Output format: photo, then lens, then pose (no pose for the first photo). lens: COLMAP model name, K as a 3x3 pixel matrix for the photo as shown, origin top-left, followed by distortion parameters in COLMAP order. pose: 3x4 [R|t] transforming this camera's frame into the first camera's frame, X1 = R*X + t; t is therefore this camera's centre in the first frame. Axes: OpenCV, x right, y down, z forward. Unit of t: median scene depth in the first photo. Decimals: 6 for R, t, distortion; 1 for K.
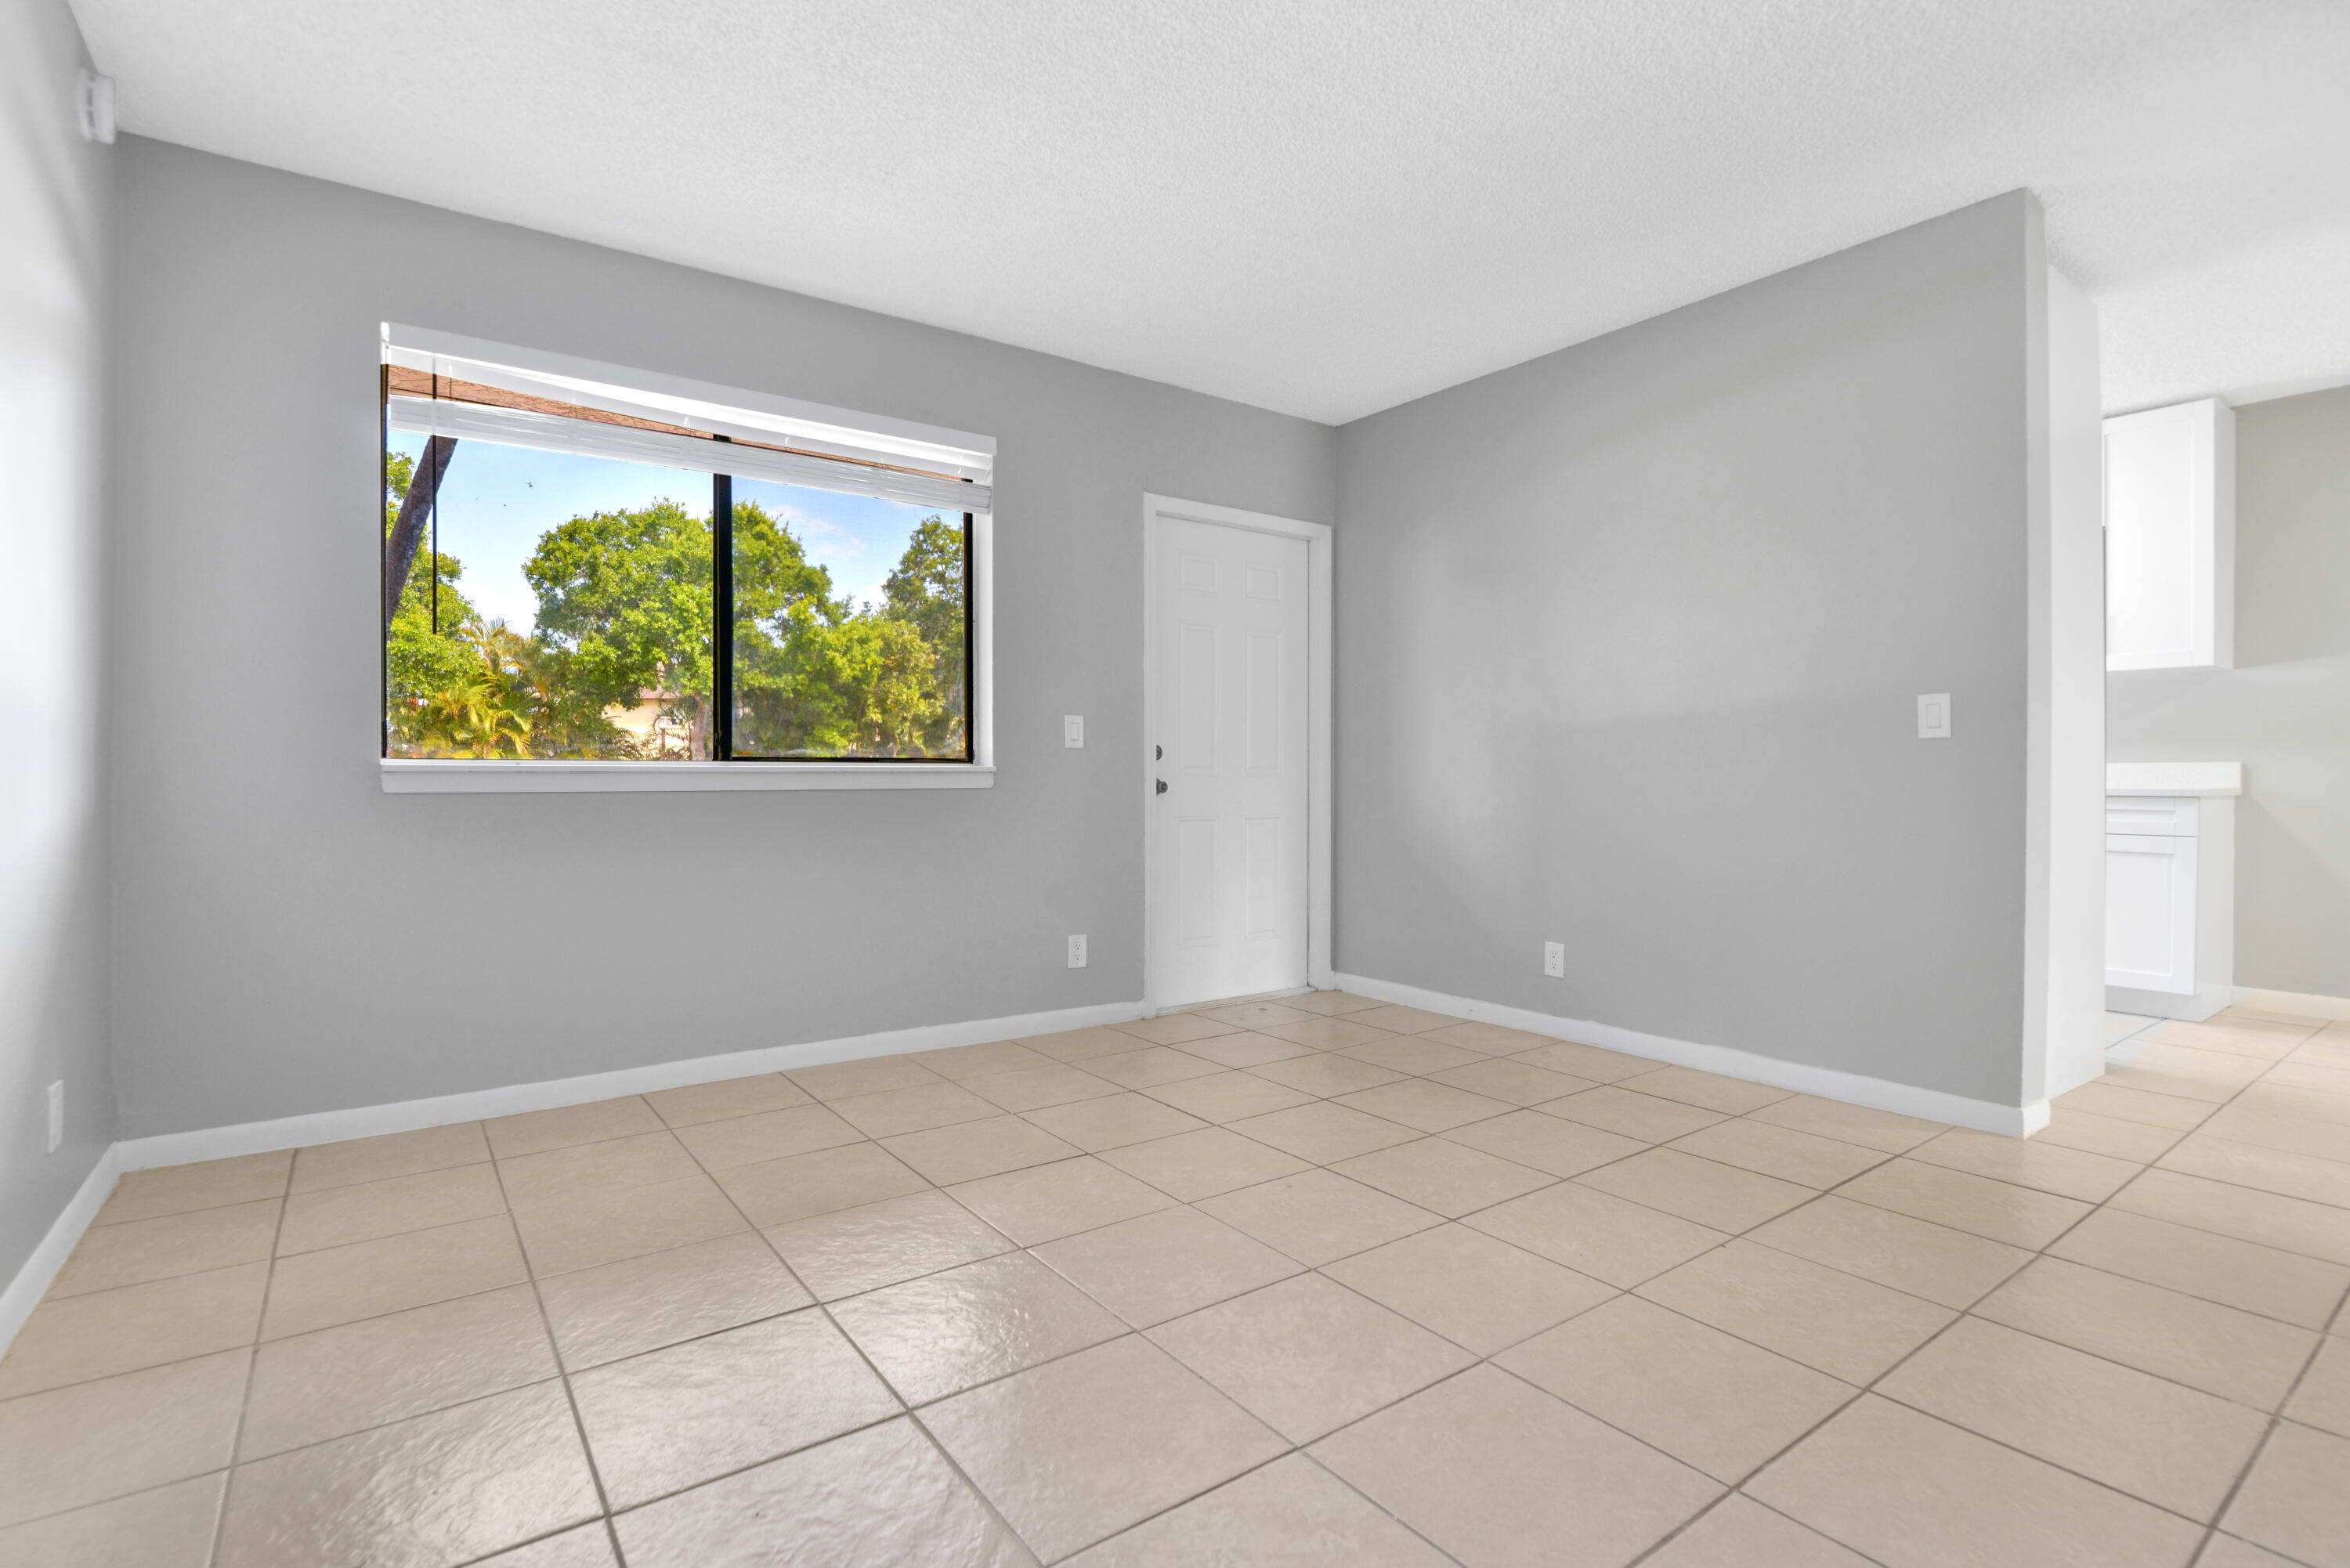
lens RADIAL K [[1077.9, 0, 1179.5], [0, 1077.9, 789.9], [0, 0, 1]] dist [-0.014600, -0.000009]
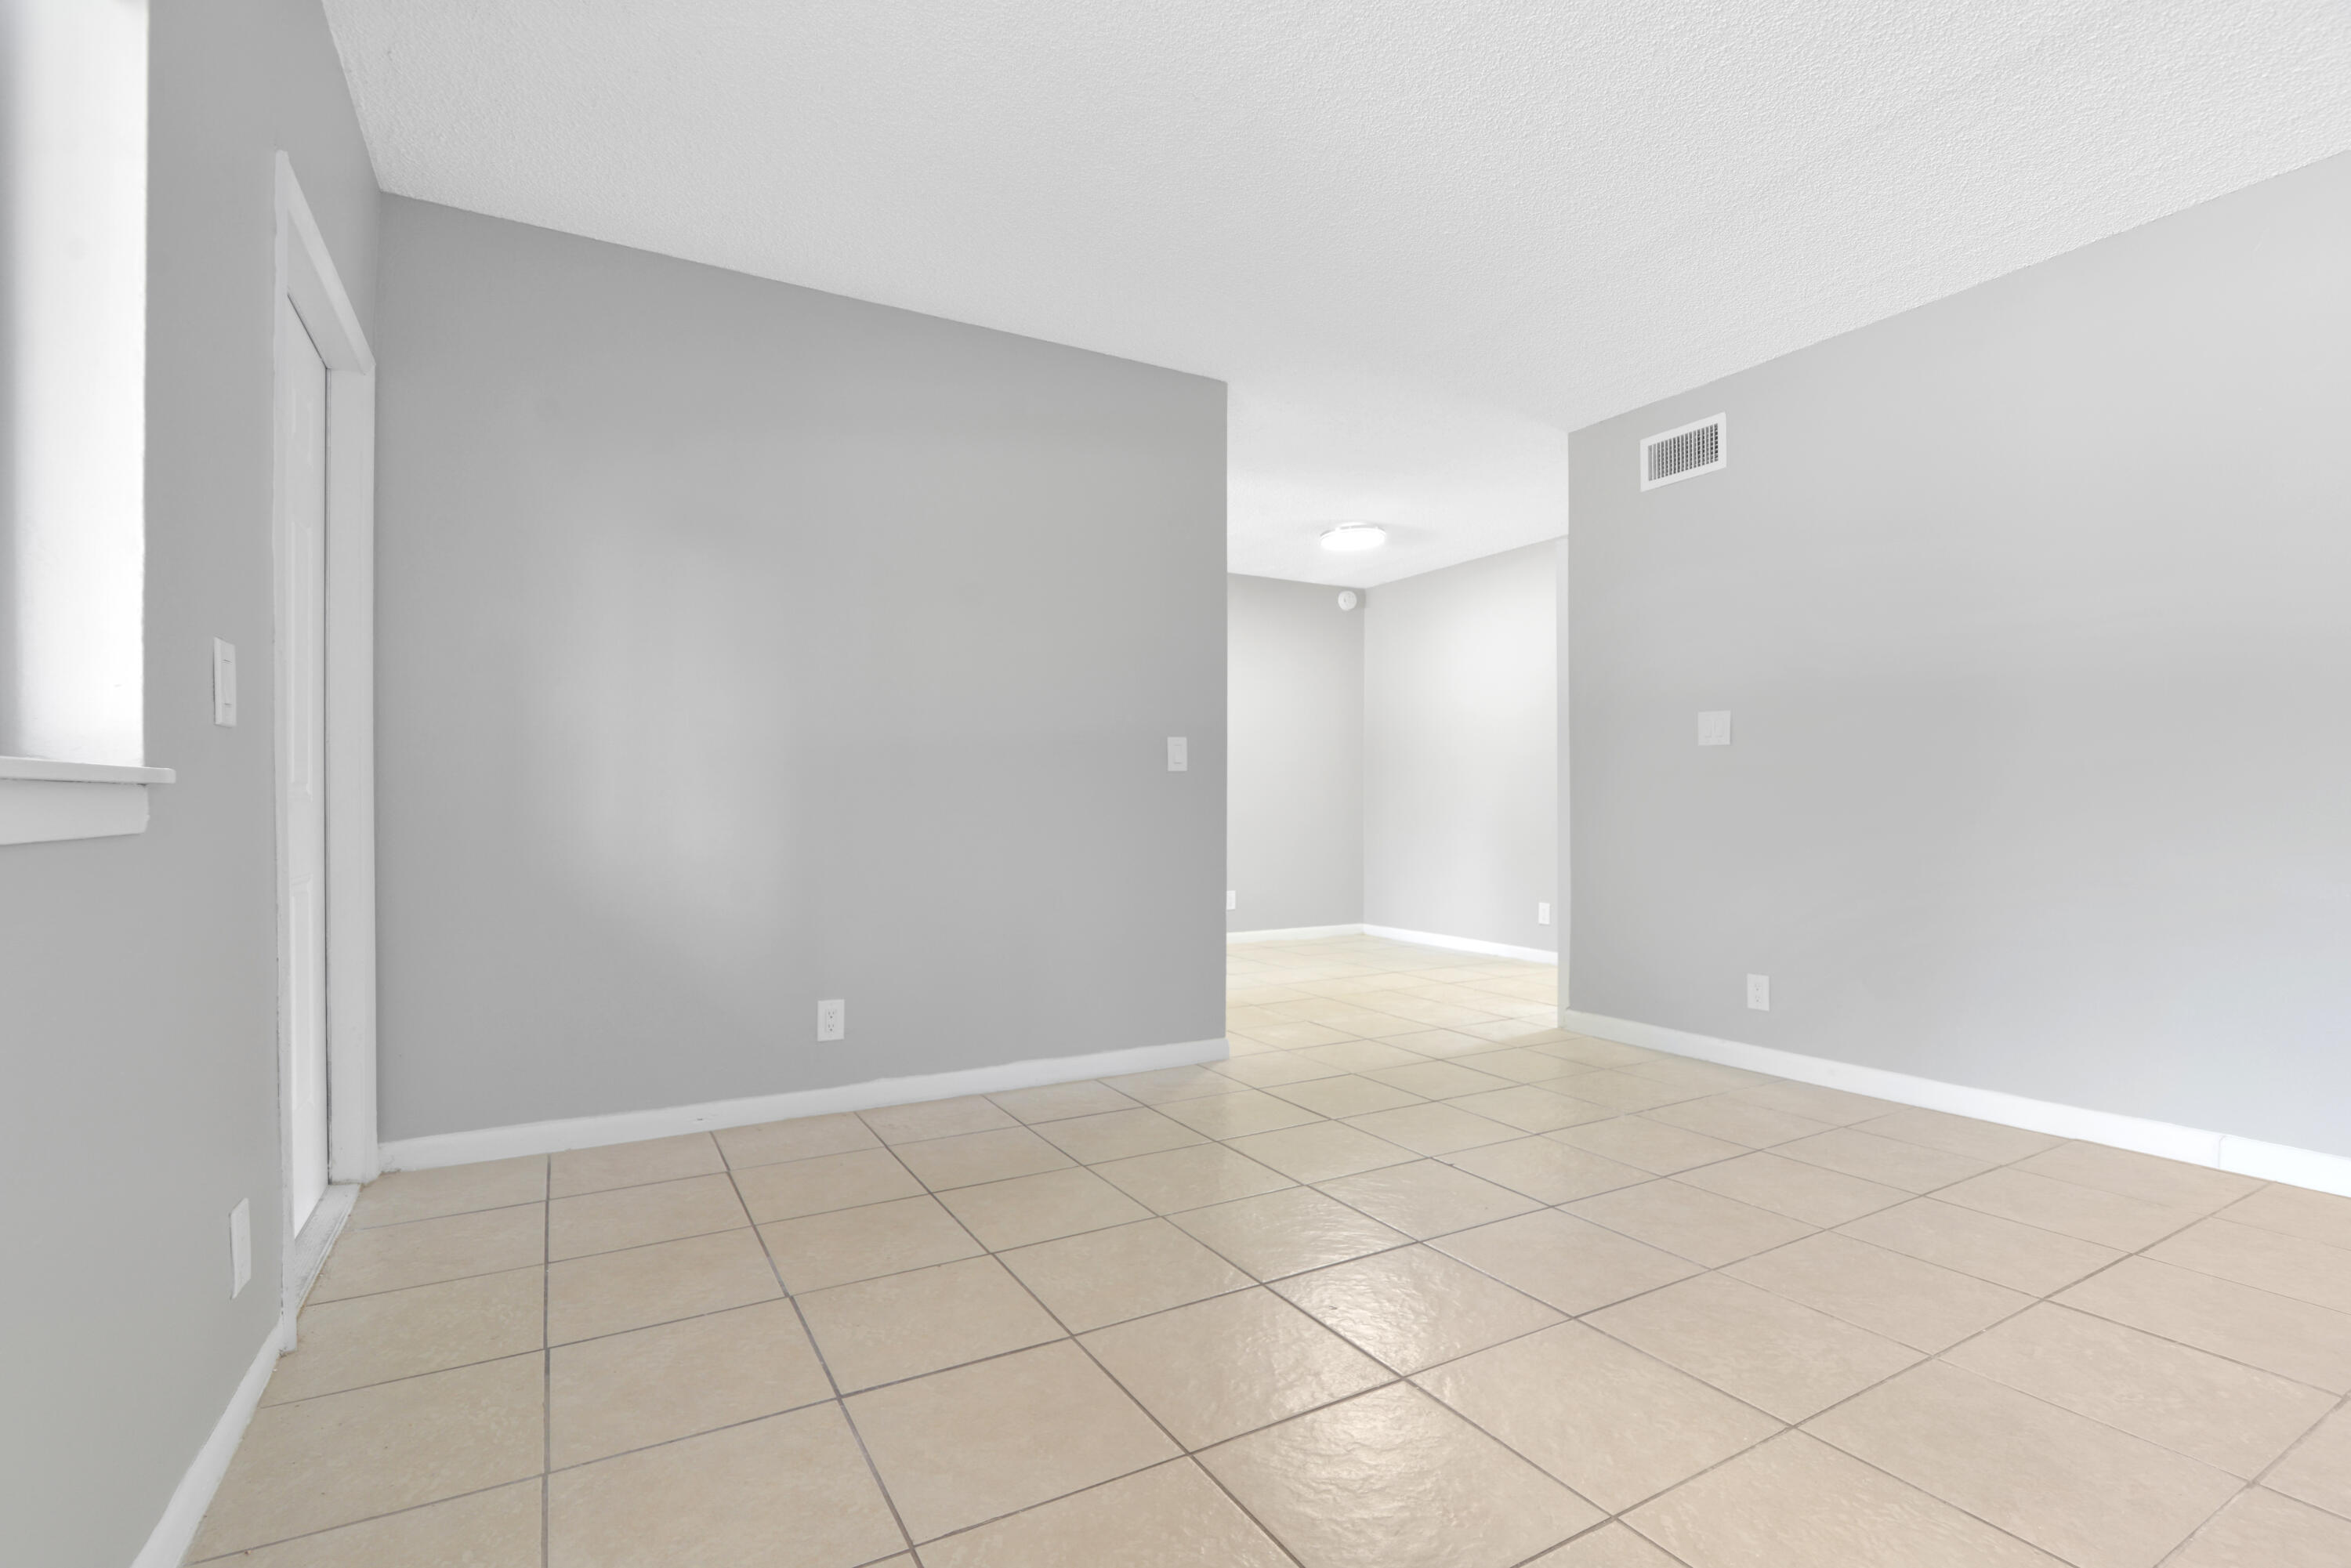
lens RADIAL K [[1078.4, 0, 1162.0], [0, 1078.4, 794.0], [0, 0, 1]] dist [-0.014600, -0.000009]
pose [[0.133493, 0.006221, 0.991030, -0.520326], [0.014016, 0.999868, -0.008164, -0.008635], [-0.990951, 0.014980, 0.133389, 0.735875]]
